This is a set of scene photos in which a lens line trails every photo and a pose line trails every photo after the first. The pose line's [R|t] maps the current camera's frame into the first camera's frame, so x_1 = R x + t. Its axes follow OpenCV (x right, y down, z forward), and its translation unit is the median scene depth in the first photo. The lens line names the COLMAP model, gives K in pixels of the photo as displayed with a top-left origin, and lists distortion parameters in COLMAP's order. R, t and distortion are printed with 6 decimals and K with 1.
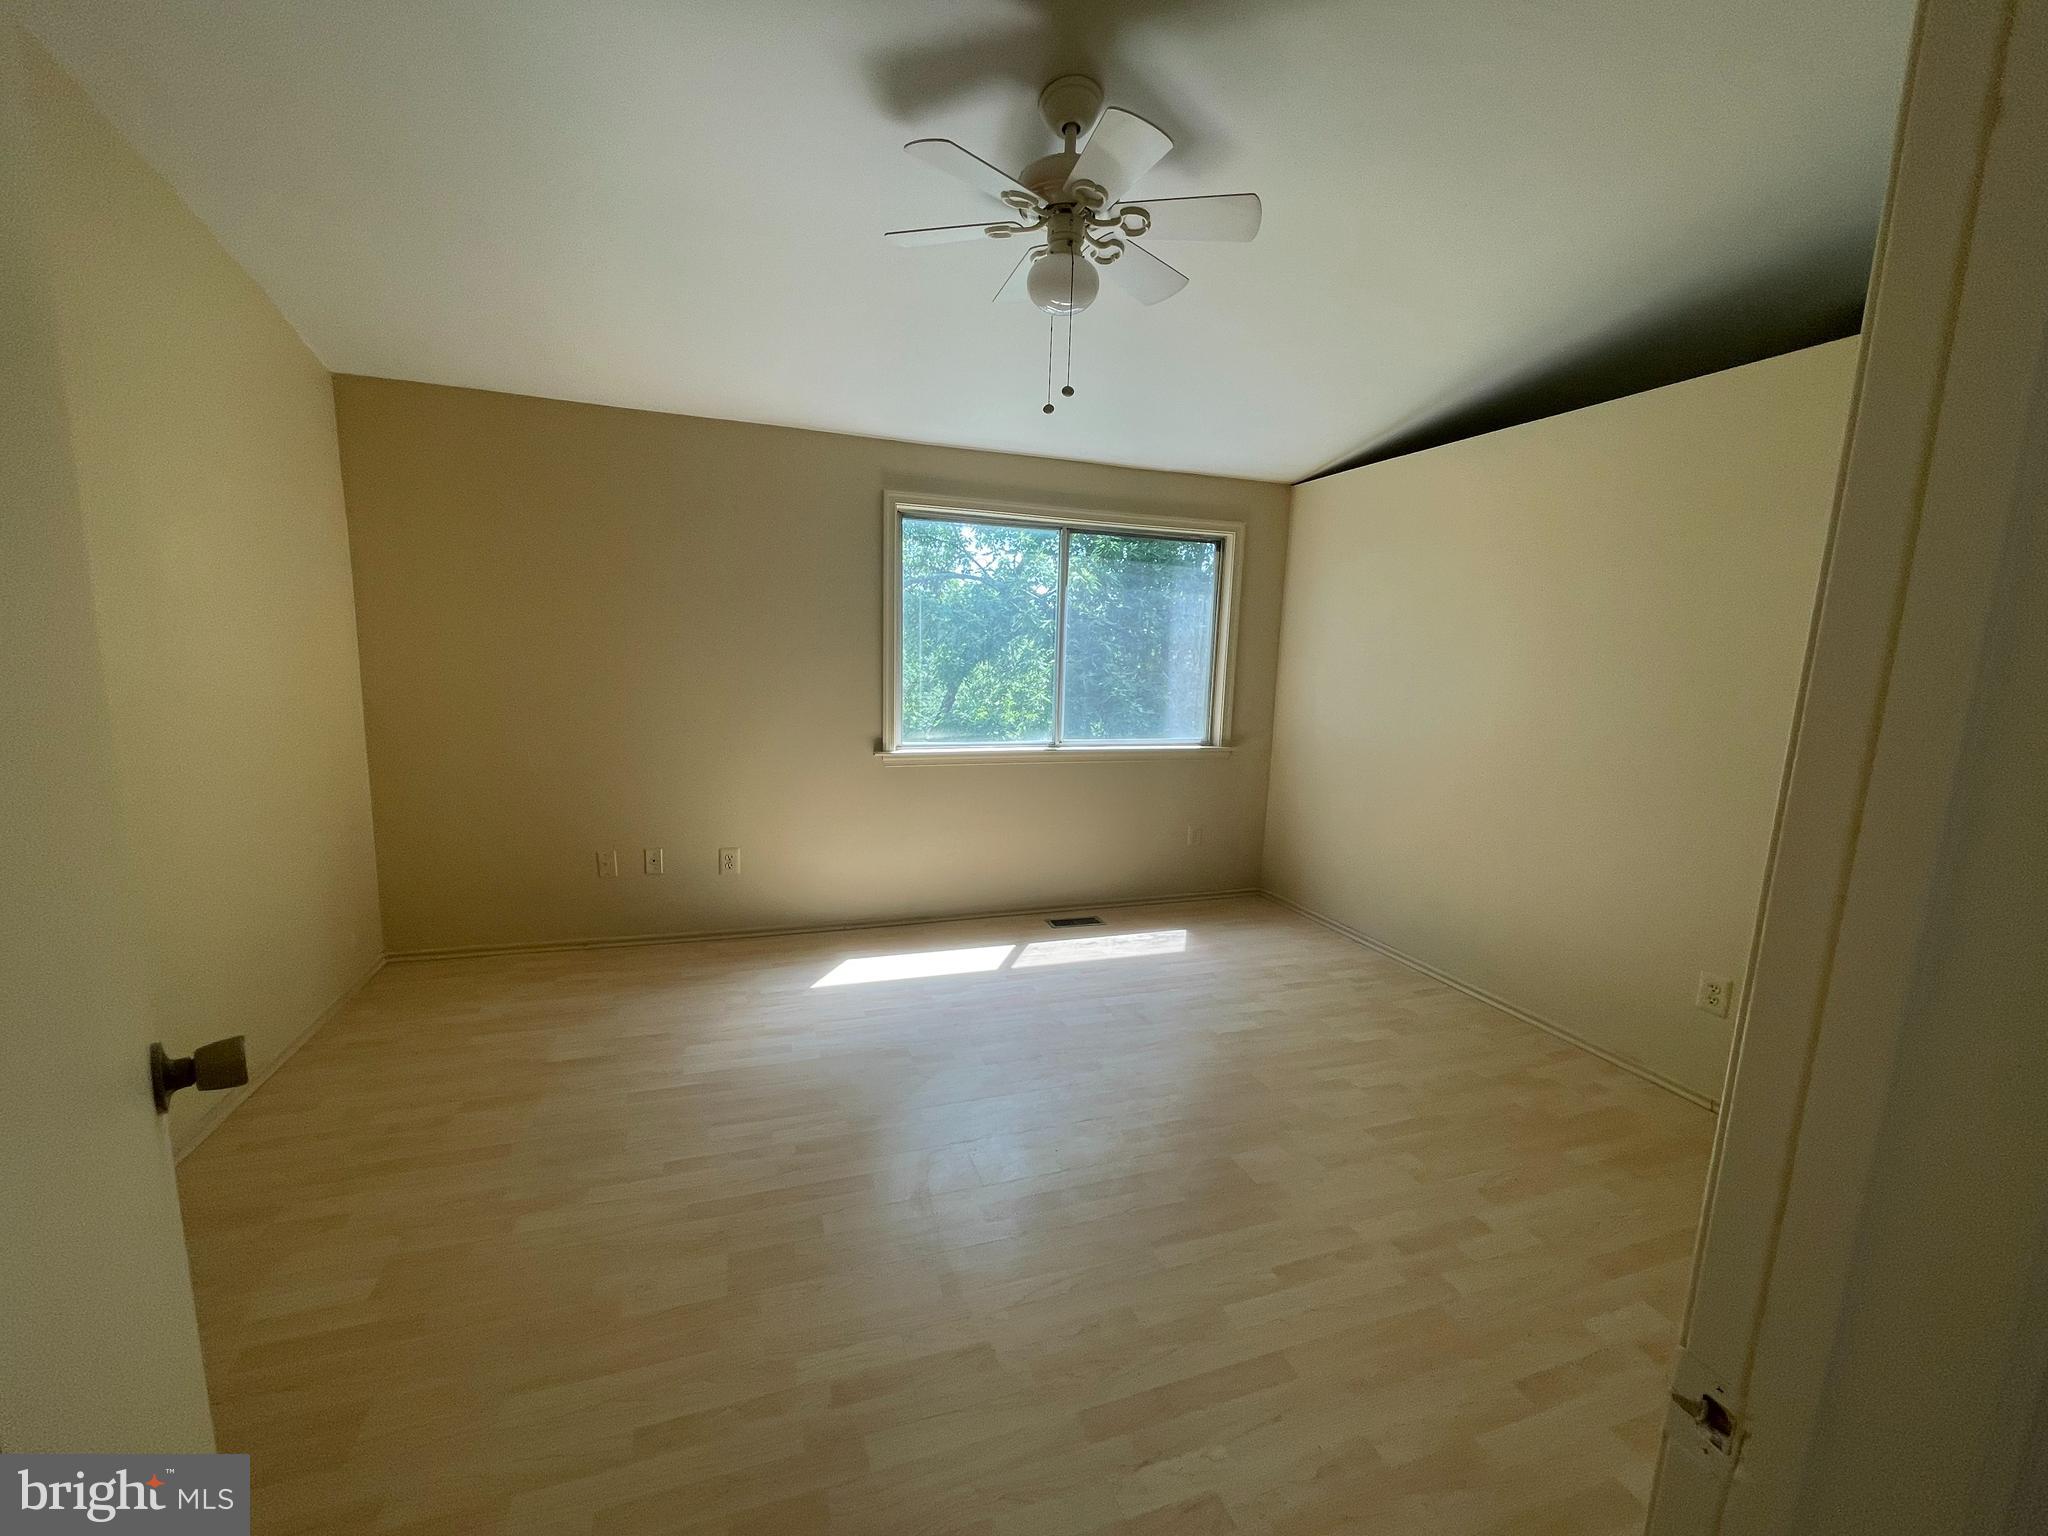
lens RADIAL K [[824.7, 0, 1032.3], [0, 824.7, 775.4], [0, 0, 1]] dist [-0.000763, -0.000163]
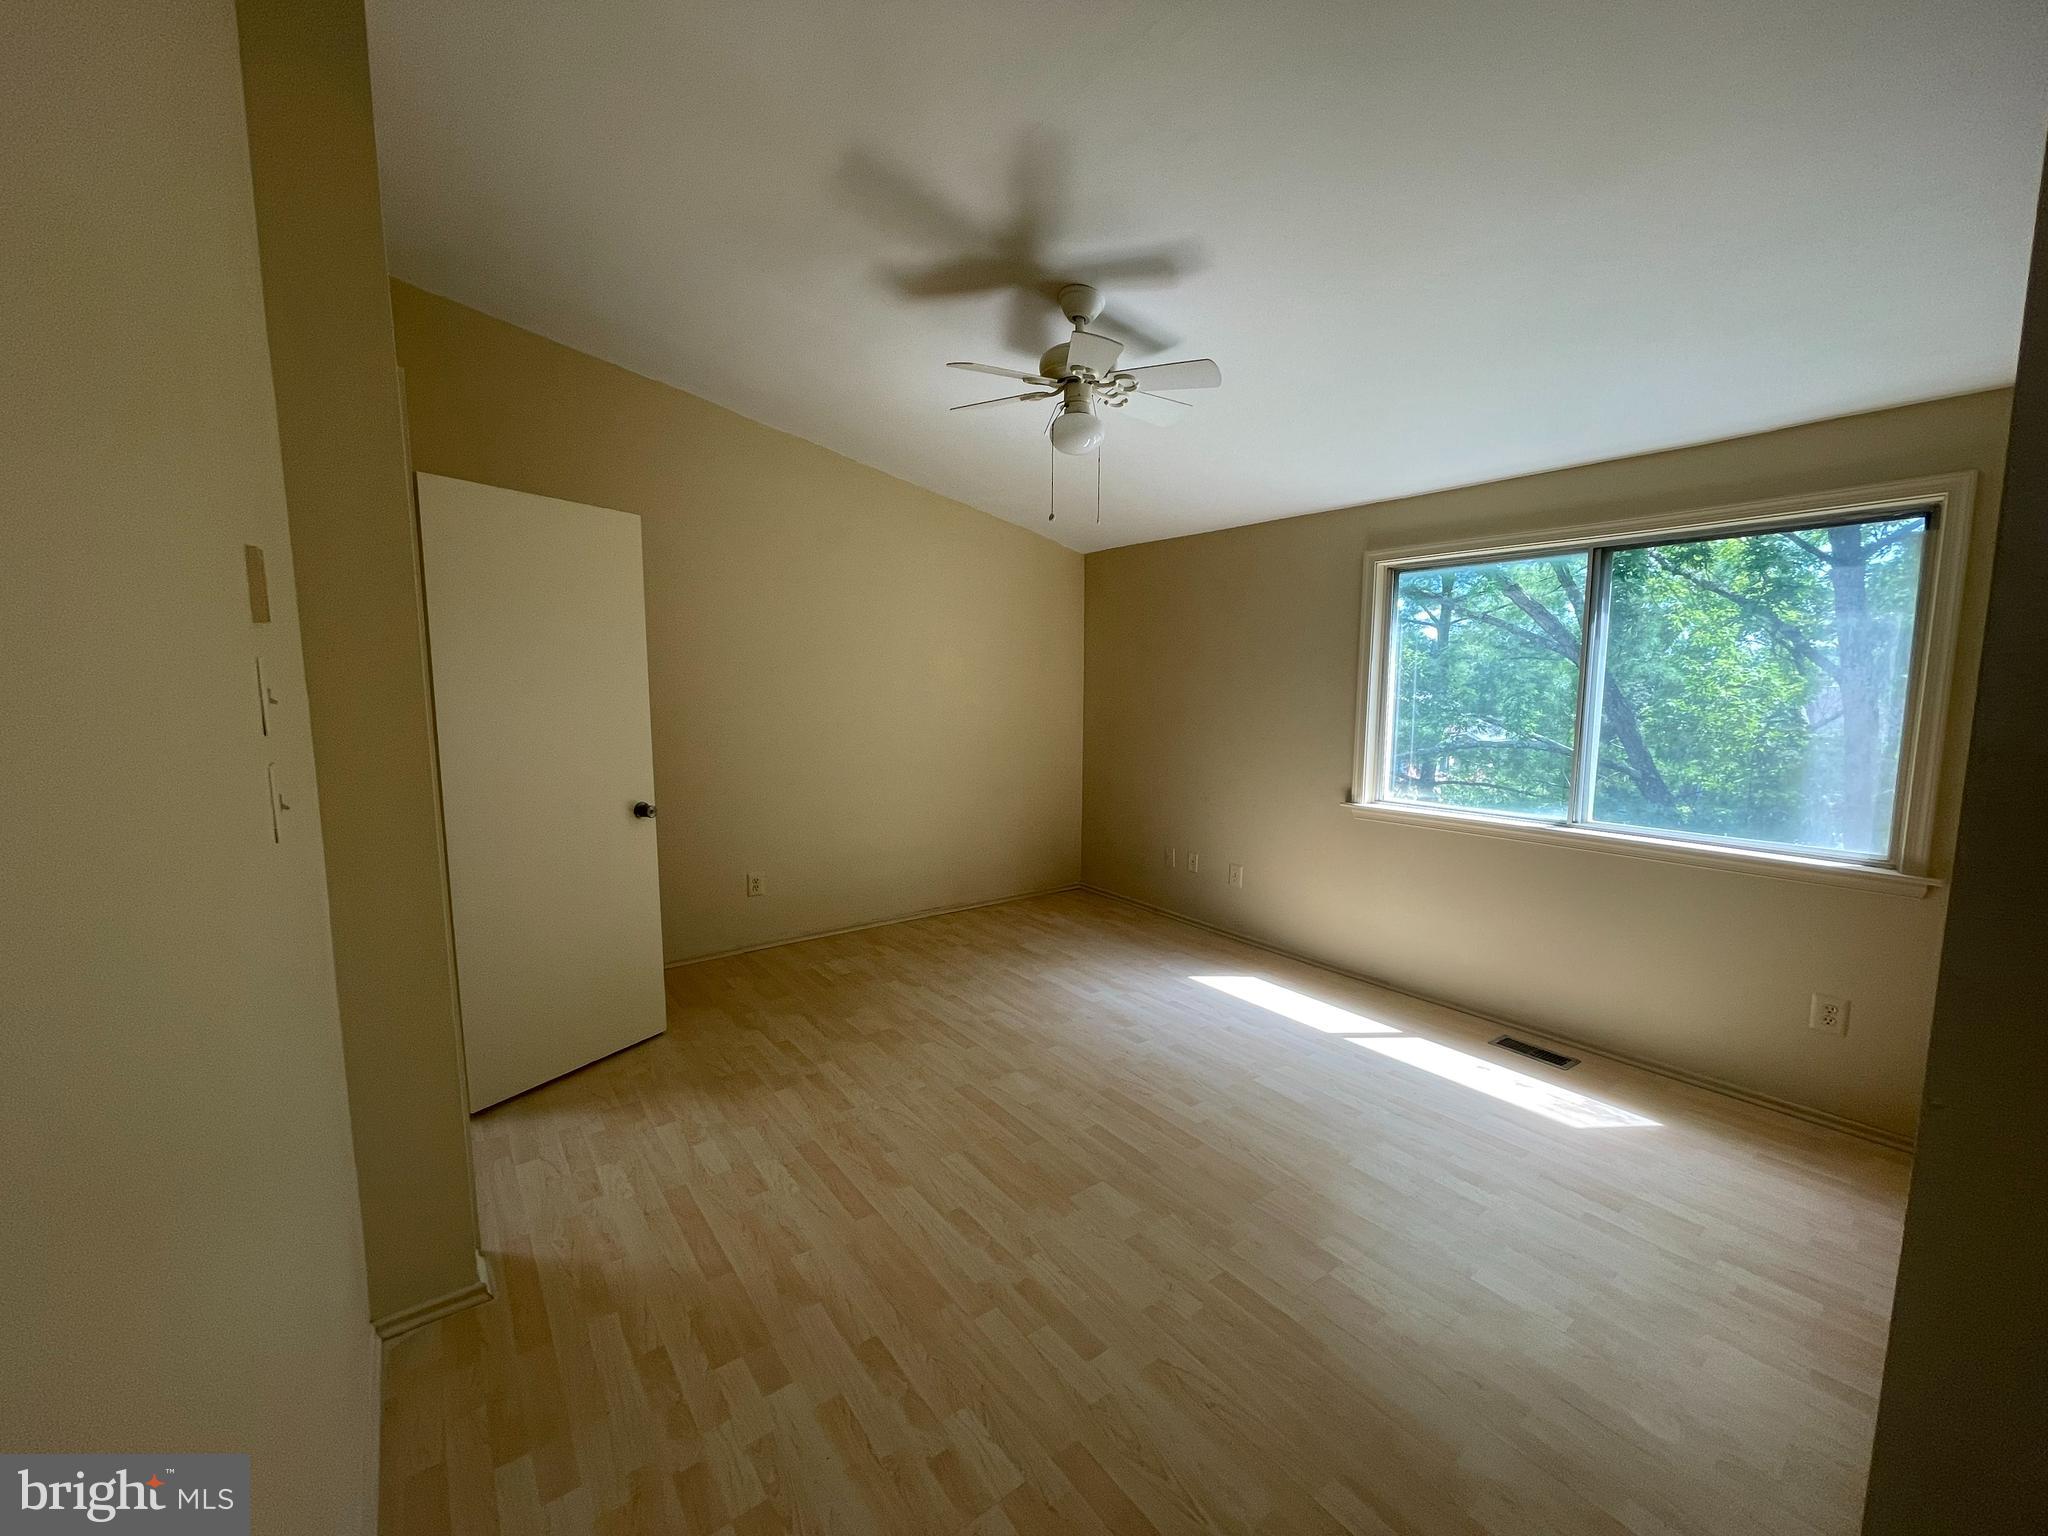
lens RADIAL K [[824.7, 0, 1032.3], [0, 824.7, 775.4], [0, 0, 1]] dist [-0.000763, -0.000163]
pose [[0.299877, 0.076283, -0.950923, 0.741222], [-0.143174, 0.989107, 0.034196, -0.044939], [0.943173, 0.125893, 0.307532, 0.335848]]
